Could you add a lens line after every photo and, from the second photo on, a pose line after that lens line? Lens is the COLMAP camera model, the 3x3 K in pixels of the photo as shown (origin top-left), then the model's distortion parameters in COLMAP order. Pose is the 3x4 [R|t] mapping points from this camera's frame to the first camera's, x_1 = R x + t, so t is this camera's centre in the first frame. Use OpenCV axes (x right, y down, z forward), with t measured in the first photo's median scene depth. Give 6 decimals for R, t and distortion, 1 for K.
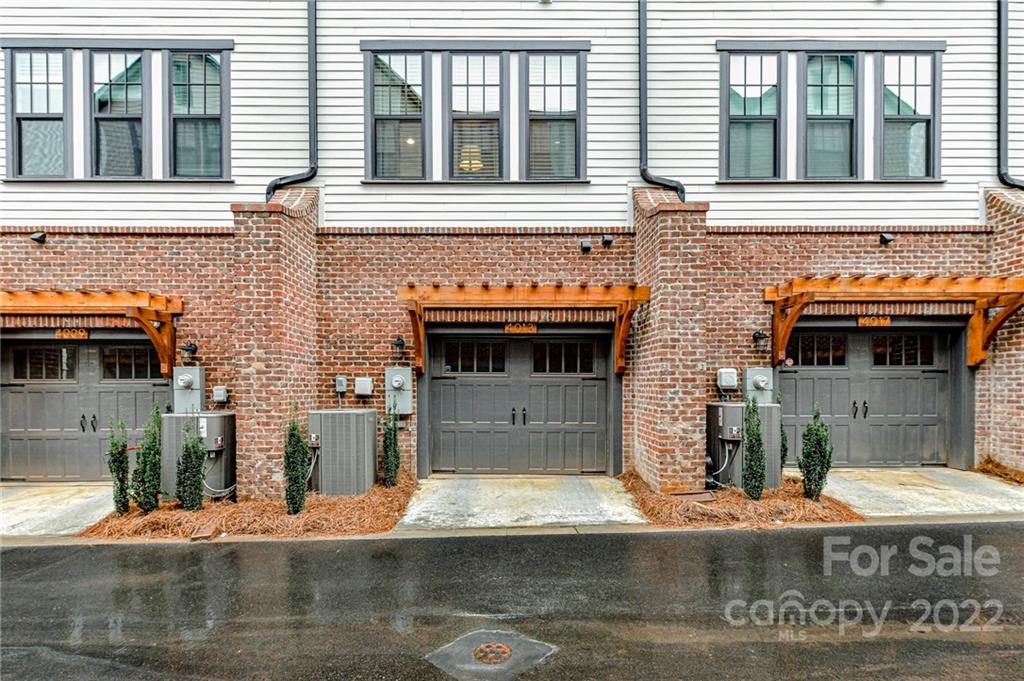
lens RADIAL K [[408.5, 0, 543.4], [0, 408.5, 389.0], [0, 0, 1]] dist [0.000502, -0.000347]
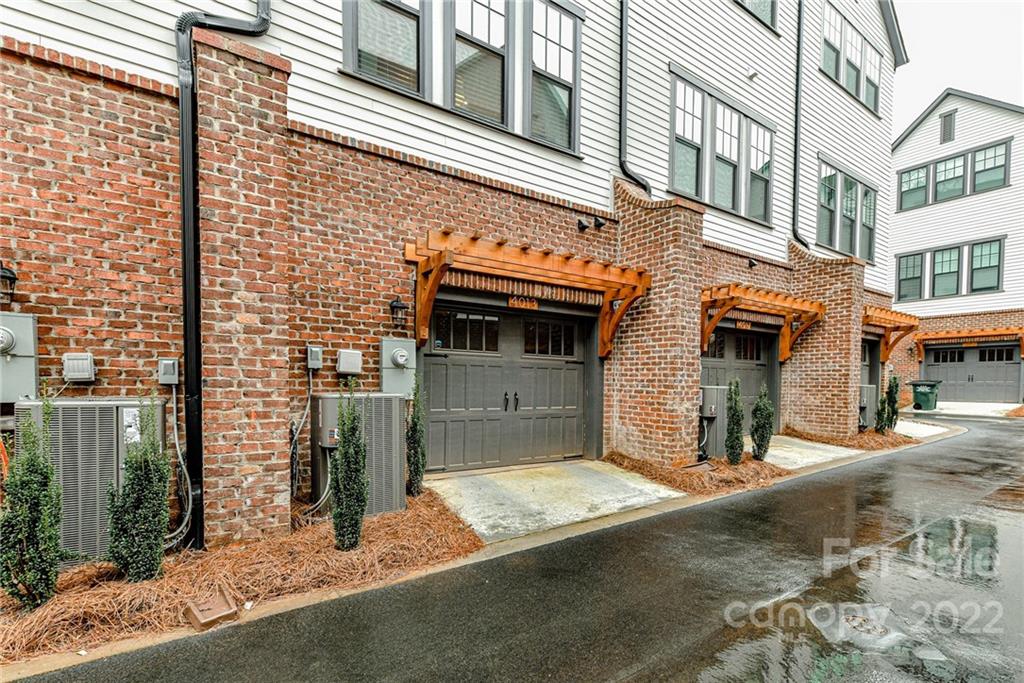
lens RADIAL K [[408.5, 0, 543.4], [0, 408.5, 390.0], [0, 0, 1]] dist [0.000502, -0.000347]
pose [[0.870971, -0.003587, 0.491321, -0.490184], [-0.007631, 0.999754, 0.020827, 0.025173], [-0.491275, -0.021889, 0.870730, 0.206416]]
